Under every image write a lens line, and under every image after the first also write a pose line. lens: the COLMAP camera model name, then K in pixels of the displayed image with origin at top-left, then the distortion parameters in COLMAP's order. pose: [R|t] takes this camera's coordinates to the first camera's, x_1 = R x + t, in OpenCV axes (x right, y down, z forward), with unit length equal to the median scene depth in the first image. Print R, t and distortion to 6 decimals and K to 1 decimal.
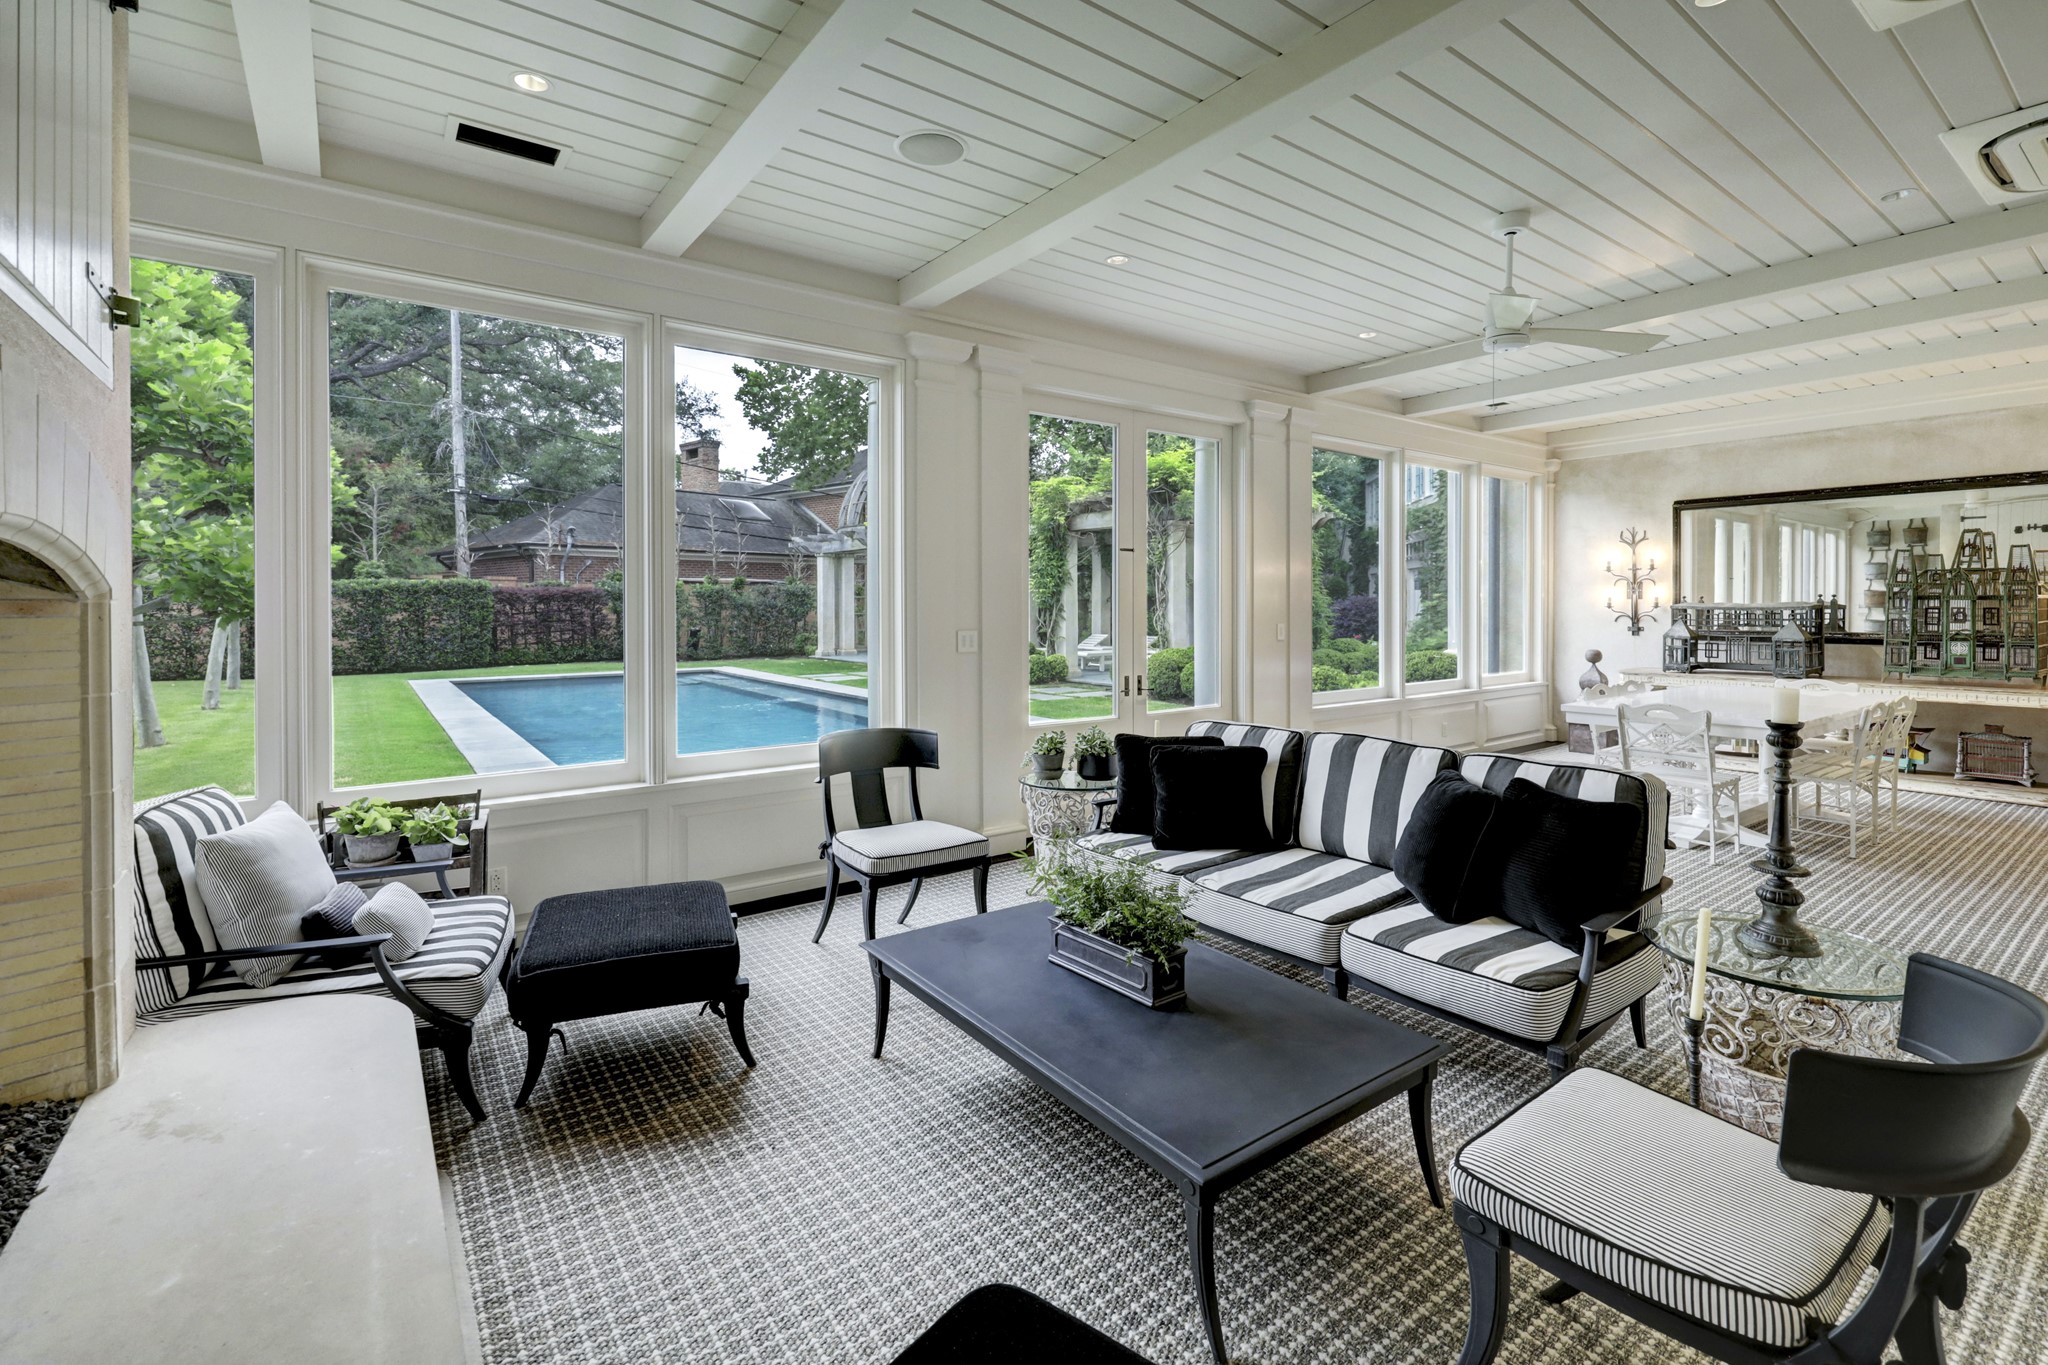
lens RADIAL K [[869.3, 0, 935.8], [0, 869.3, 606.6], [0, 0, 1]] dist [-0.002622, -0.000352]
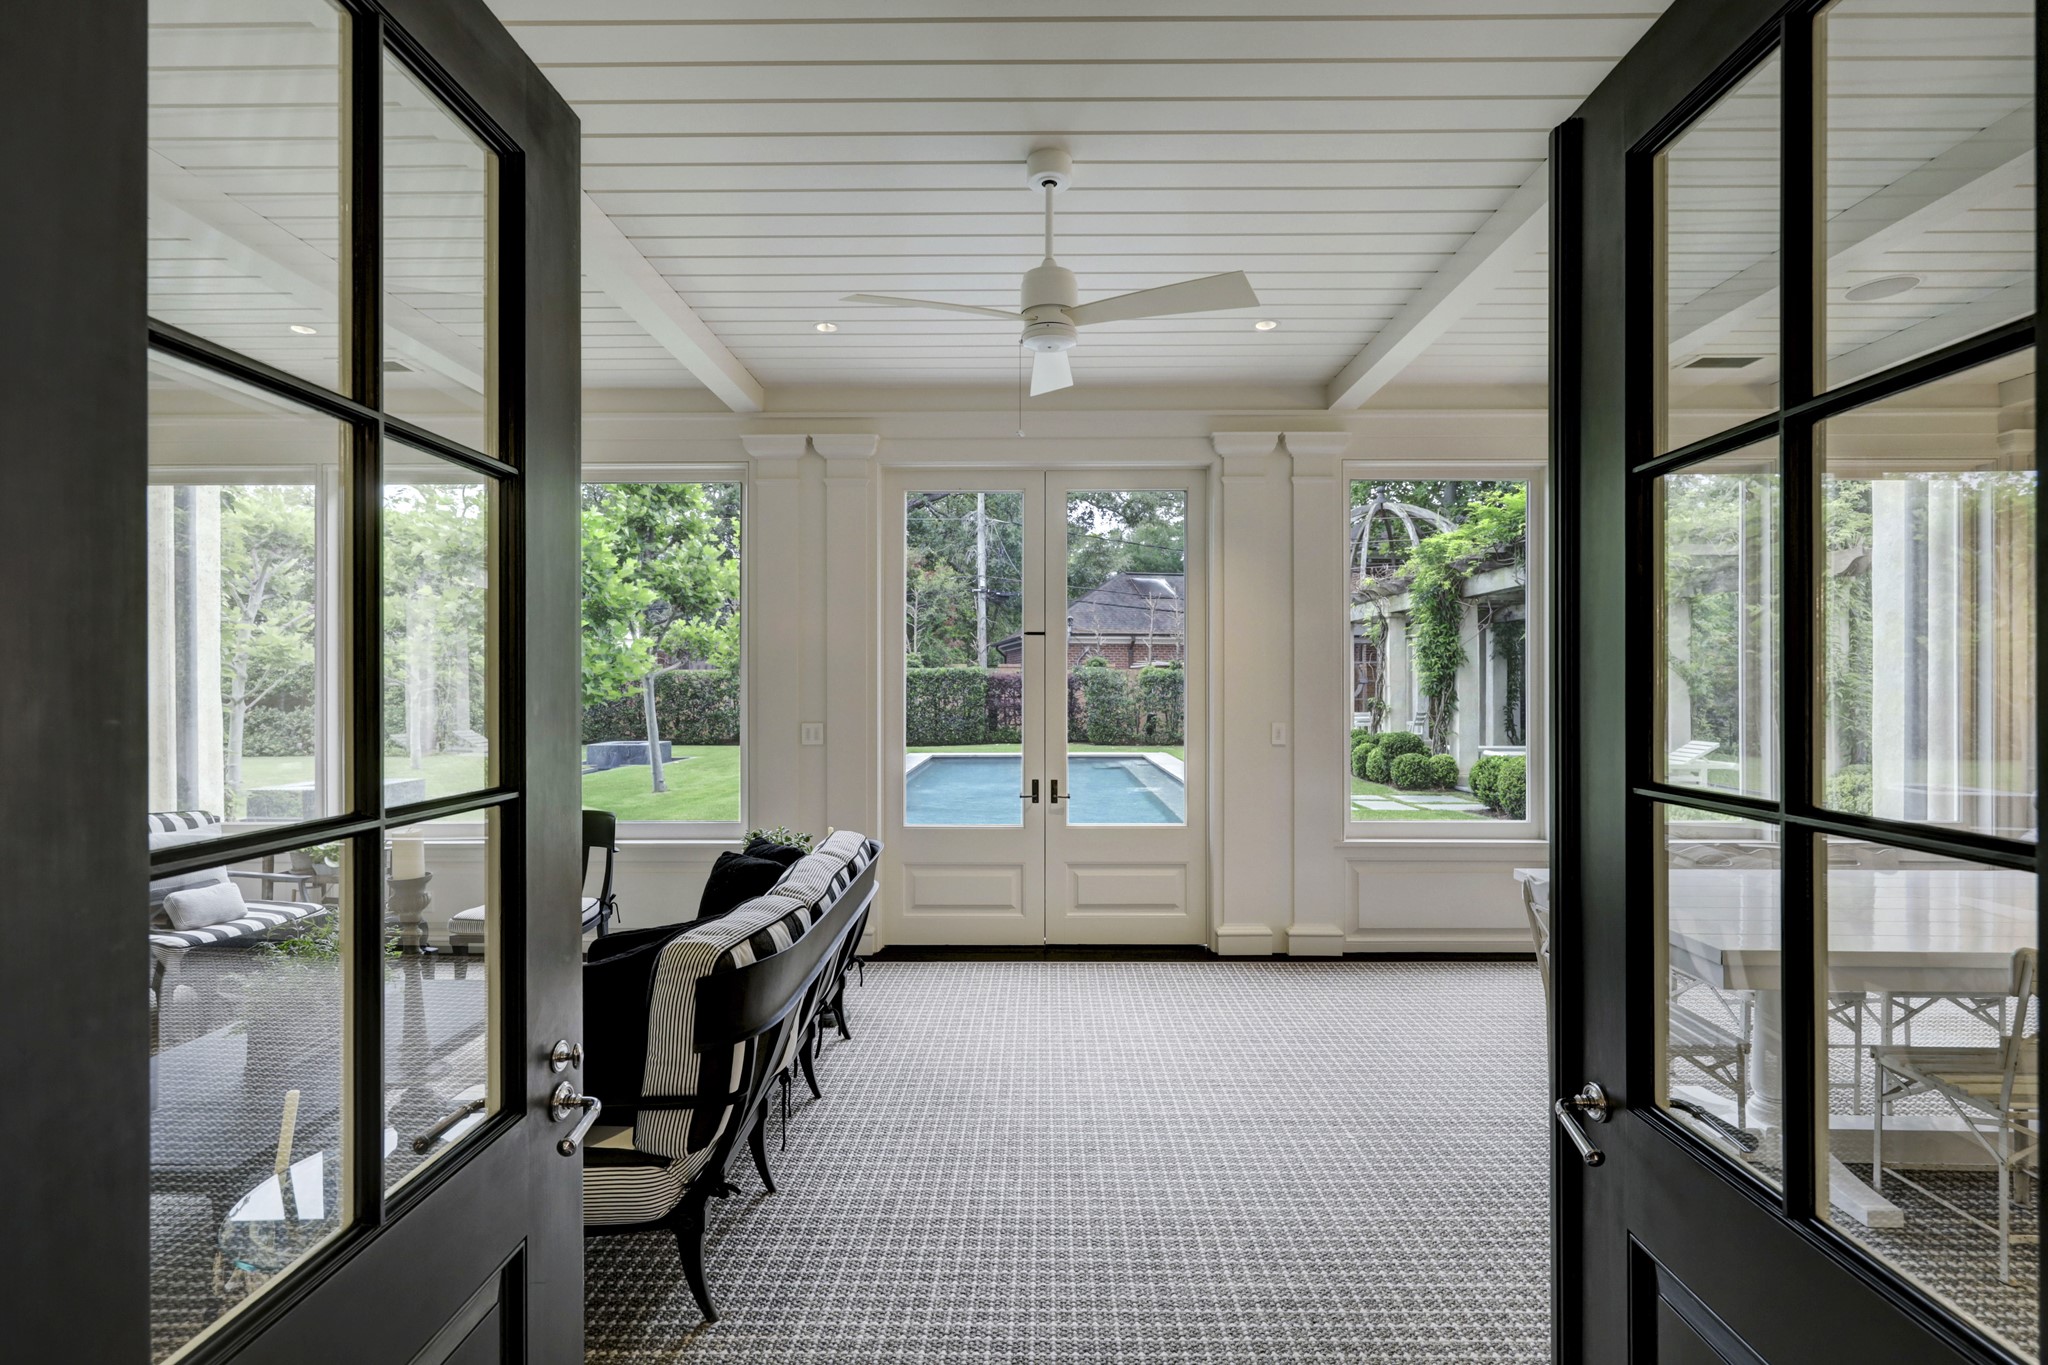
lens RADIAL K [[911.4, 0, 1071.8], [0, 911.4, 689.3], [0, 0, 1]] dist [-0.013833, -0.000067]
pose [[0.821918, -0.000535, -0.569606, 0.238390], [0.000412, 1.000000, -0.000344, -0.002836], [0.569606, 0.000048, 0.821918, 0.085735]]
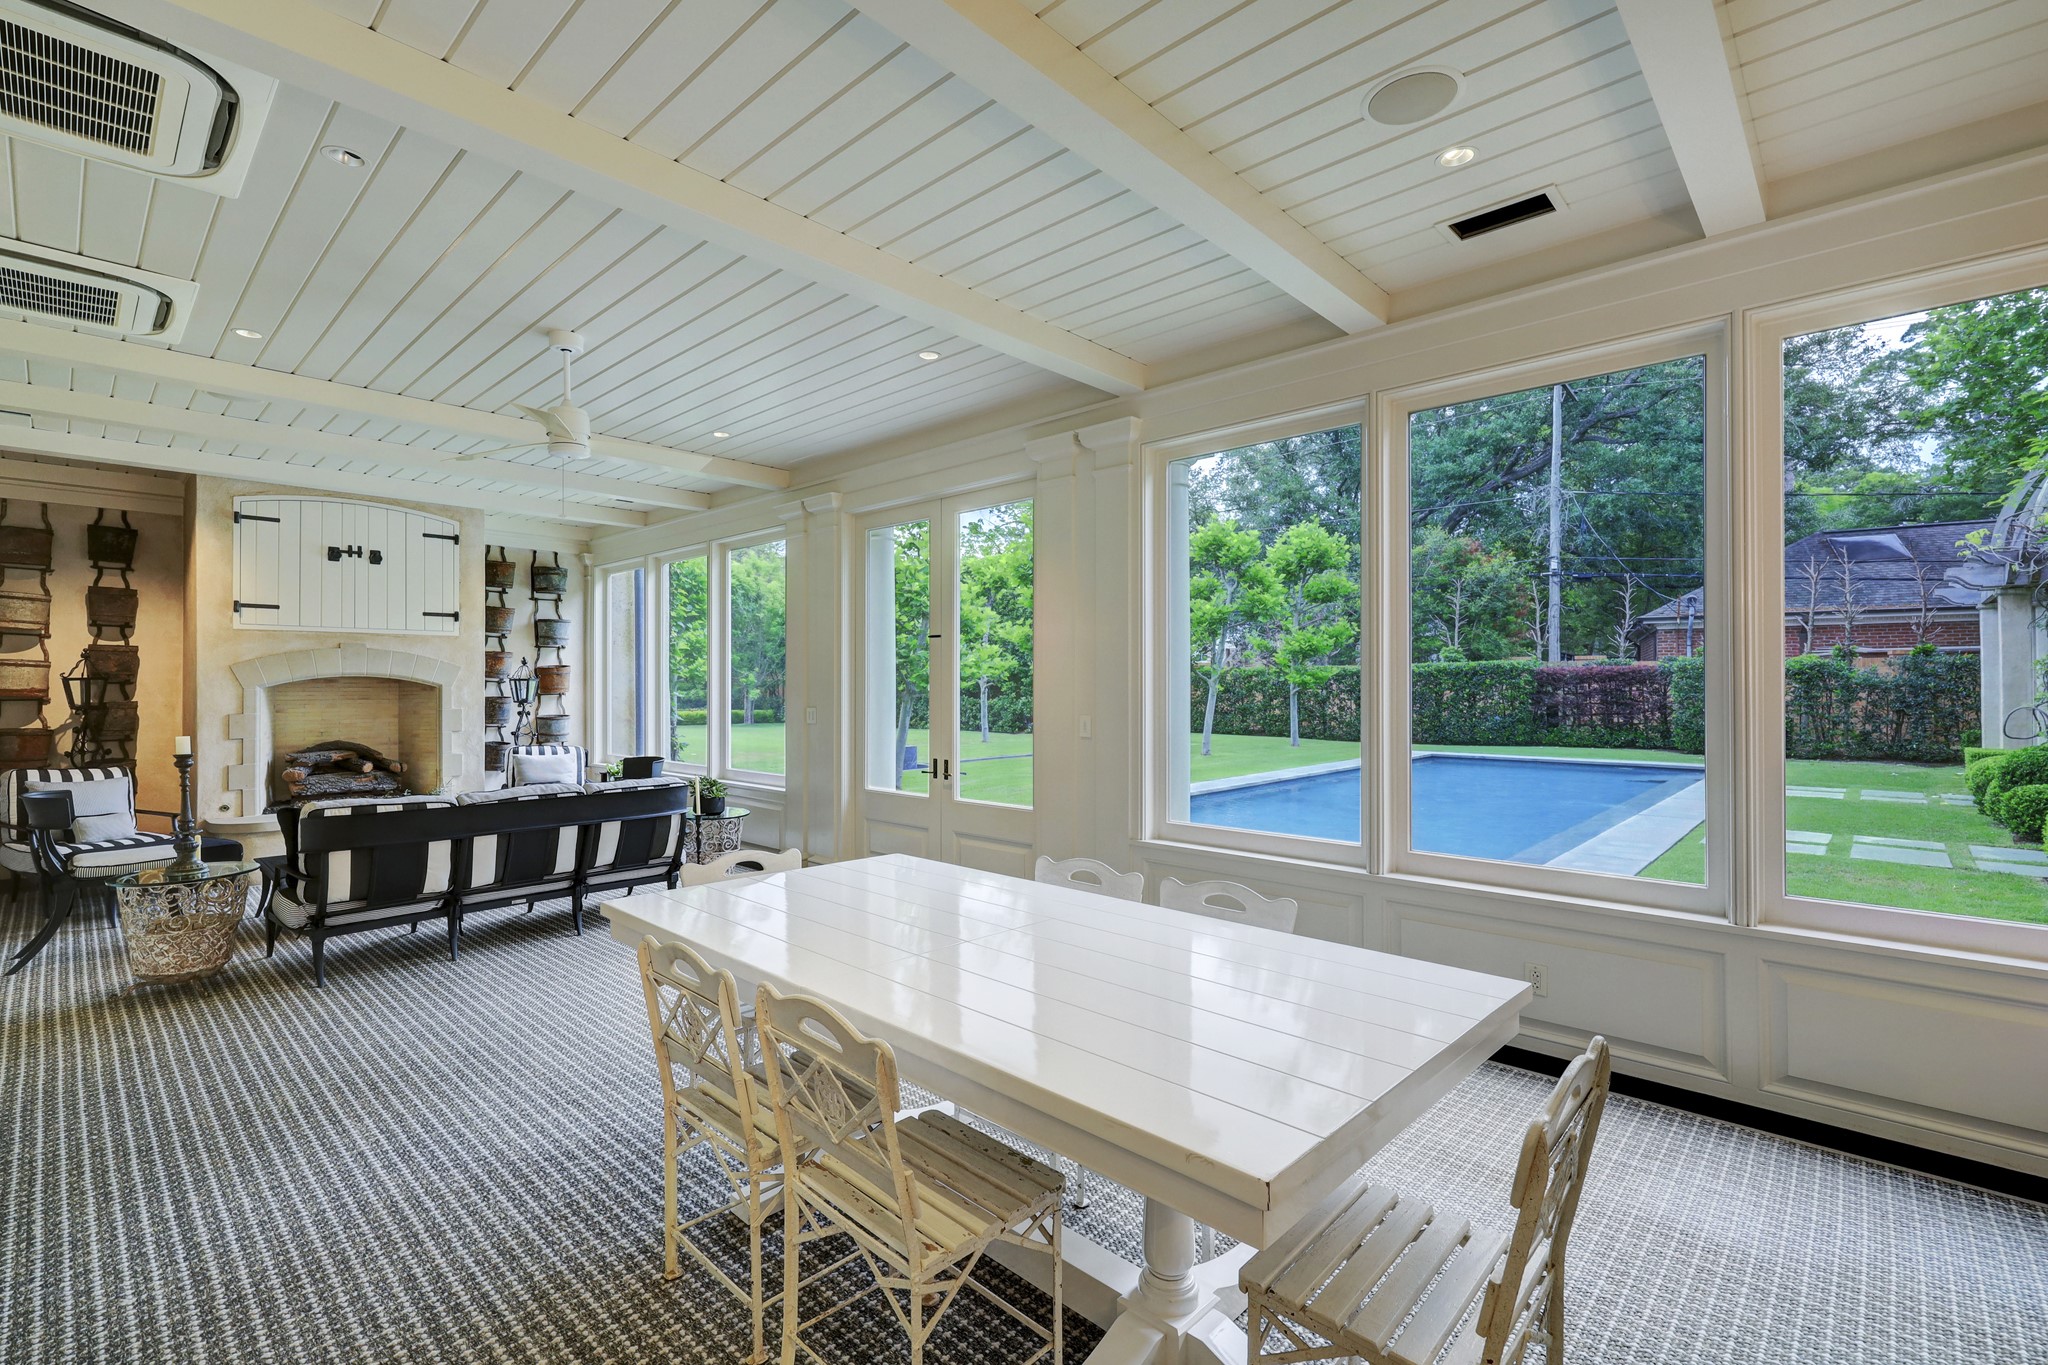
lens RADIAL K [[869.3, 0, 1010.8], [0, 869.3, 689.3], [0, 0, 1]] dist [-0.002622, -0.000352]
pose [[0.245446, 0.000597, -0.969410, 0.387087], [0.003936, 0.999991, 0.001612, -0.001173], [0.969402, -0.004212, 0.245441, 0.259332]]
